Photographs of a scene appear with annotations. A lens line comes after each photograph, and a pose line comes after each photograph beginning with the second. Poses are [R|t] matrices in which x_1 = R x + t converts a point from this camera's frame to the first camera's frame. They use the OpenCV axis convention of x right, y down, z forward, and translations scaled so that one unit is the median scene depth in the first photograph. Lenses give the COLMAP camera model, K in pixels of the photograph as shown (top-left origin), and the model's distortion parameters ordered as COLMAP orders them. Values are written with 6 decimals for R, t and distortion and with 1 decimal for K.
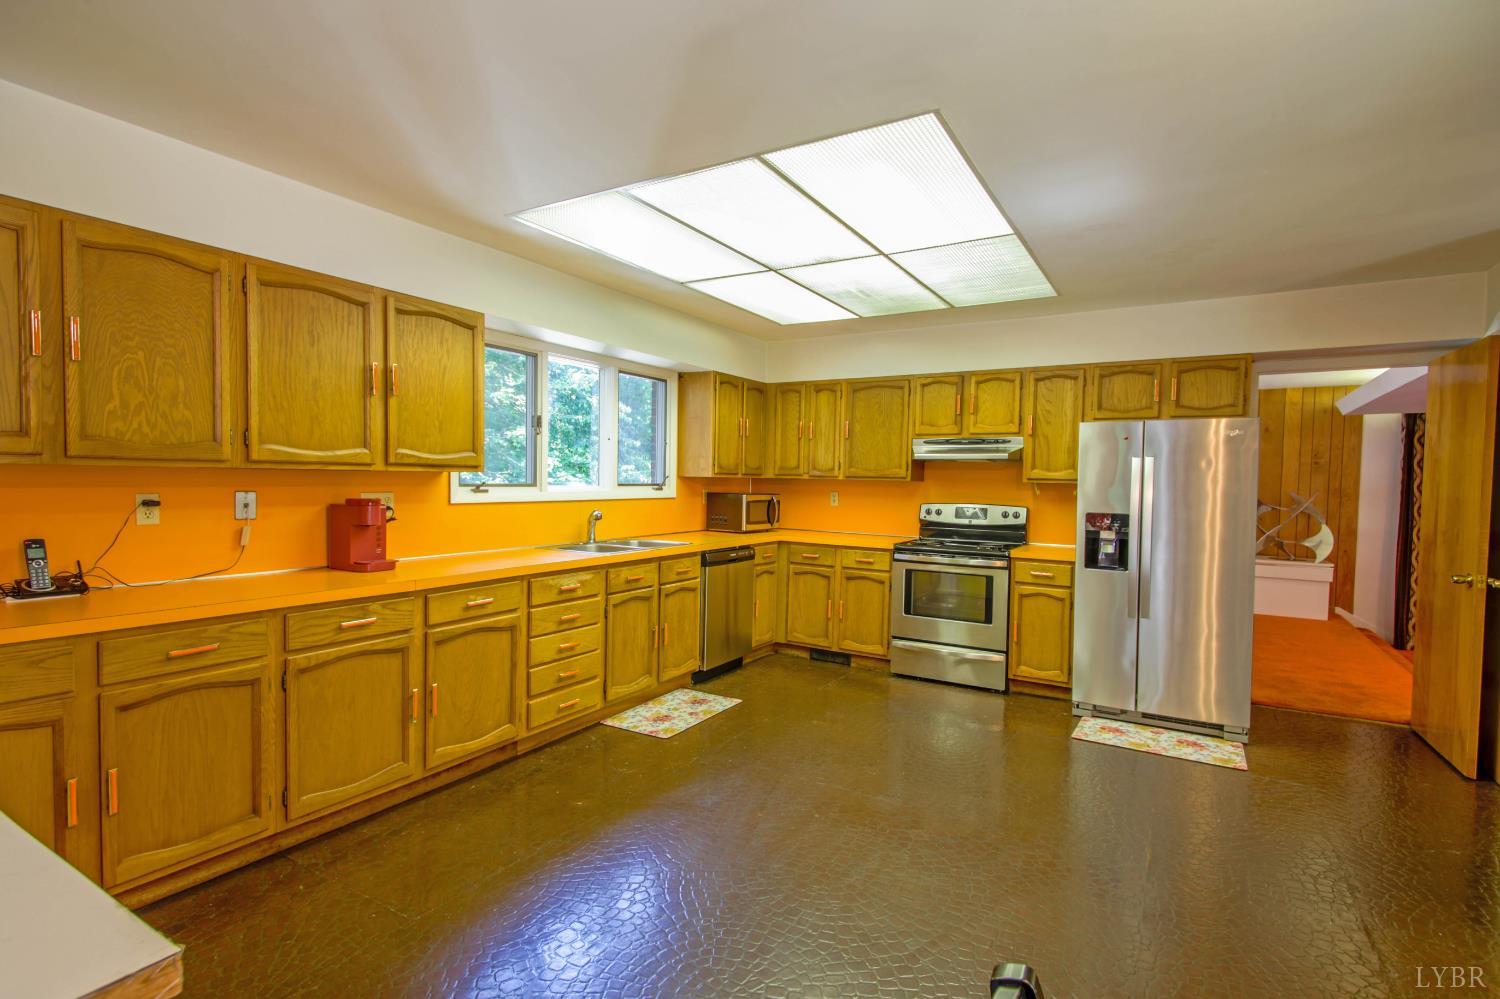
lens RADIAL K [[728.1, 0, 746.9], [0, 728.1, 504.5], [0, 0, 1]] dist [0.021203, -0.010967]
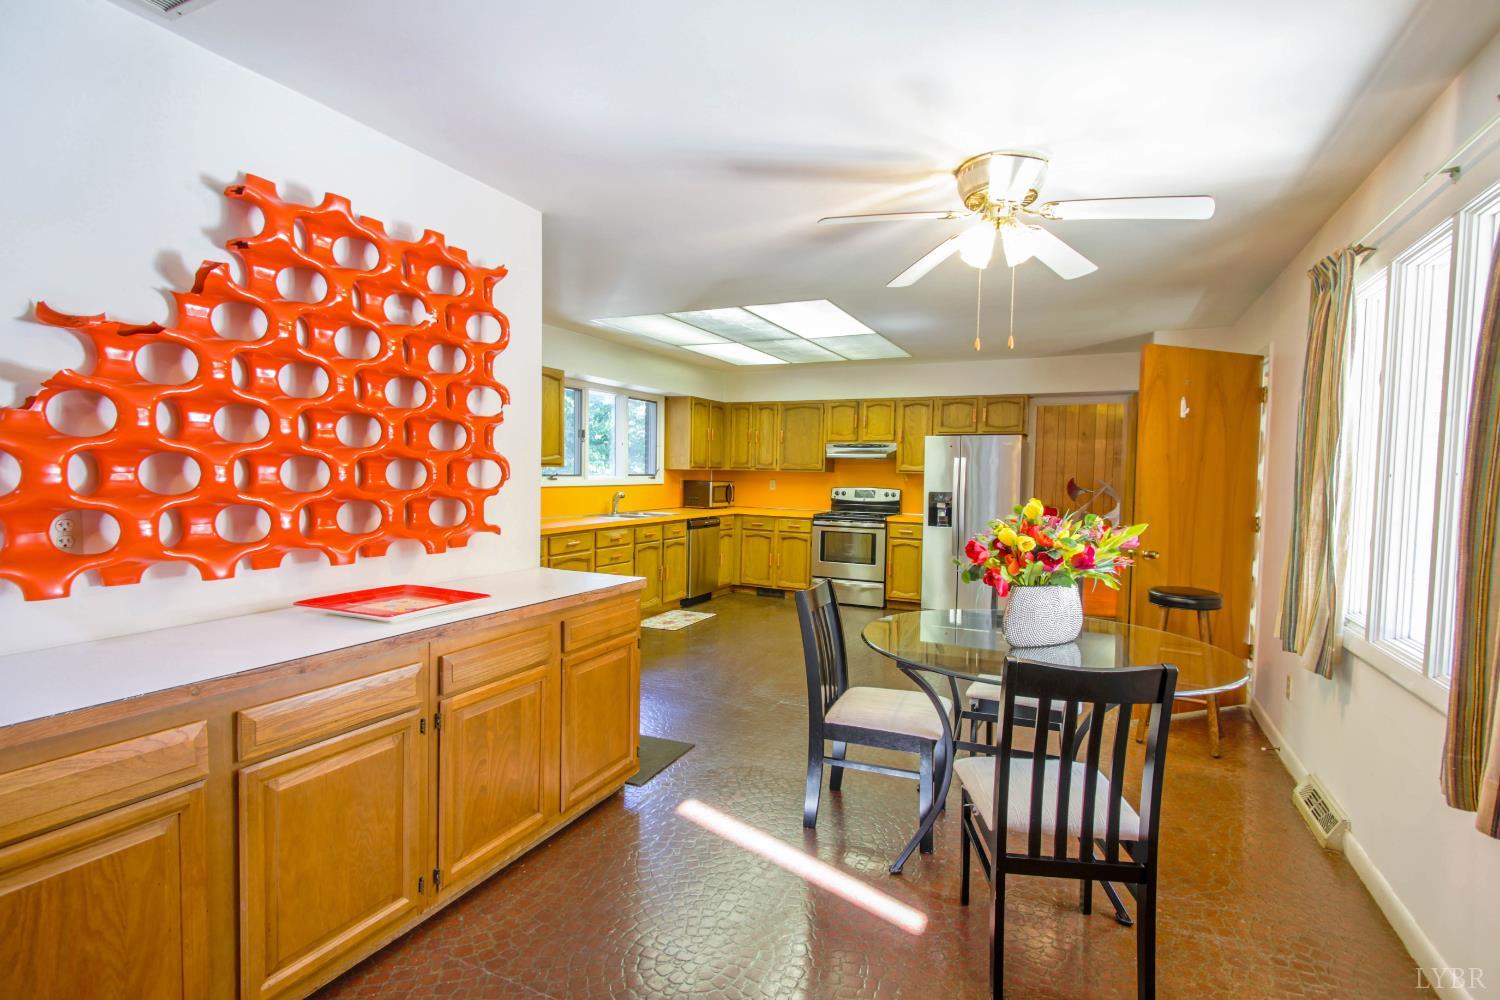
lens RADIAL K [[728.1, 0, 746.9], [0, 728.1, 505.0], [0, 0, 1]] dist [0.021203, -0.010967]
pose [[0.995367, -0.005819, 0.095971, -0.083744], [0.004463, 0.999887, 0.014336, 0.013989], [-0.096044, -0.013842, 0.995281, -0.512725]]
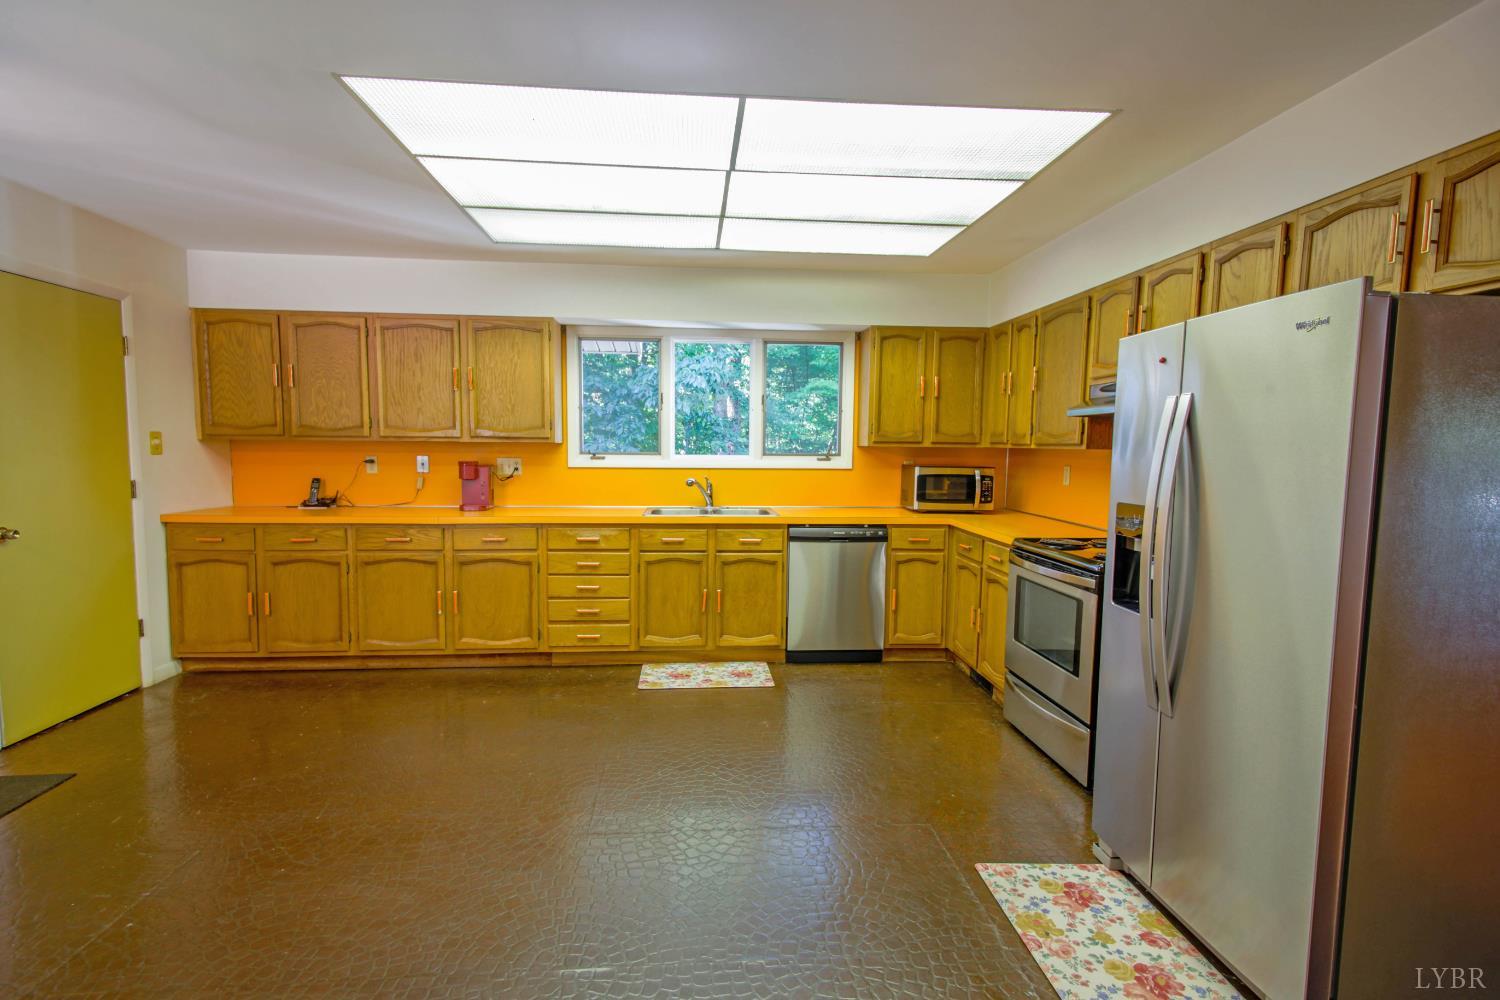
lens RADIAL K [[728.1, 0, 746.9], [0, 728.1, 505.0], [0, 0, 1]] dist [0.021203, -0.010967]
pose [[0.580922, 0.055468, -0.812067, 0.675693], [-0.029711, 0.998456, 0.046945, -0.003807], [0.813417, -0.003144, 0.581673, 0.407183]]
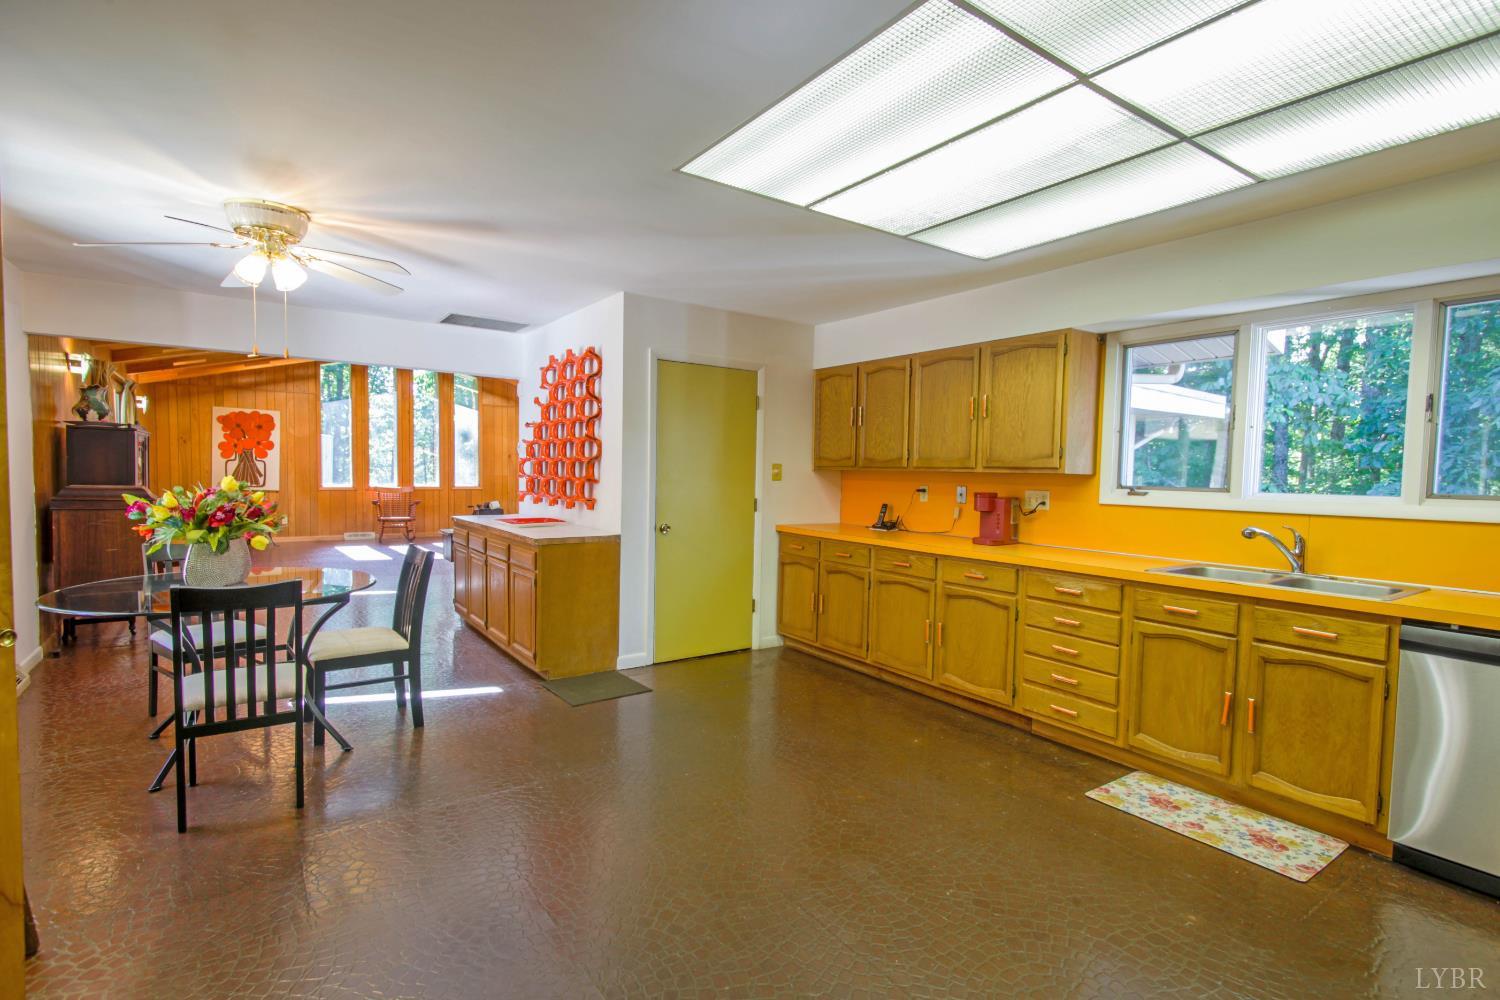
lens RADIAL K [[708.3, 0, 742.9], [0, 708.3, 503.2], [0, 0, 1]] dist [0.007500, -0.000545]
pose [[-0.412507, 0.018080, -0.910775, 0.617564], [-0.060194, 0.997077, 0.047056, -0.015870], [0.908963, 0.074234, -0.410213, 0.768405]]
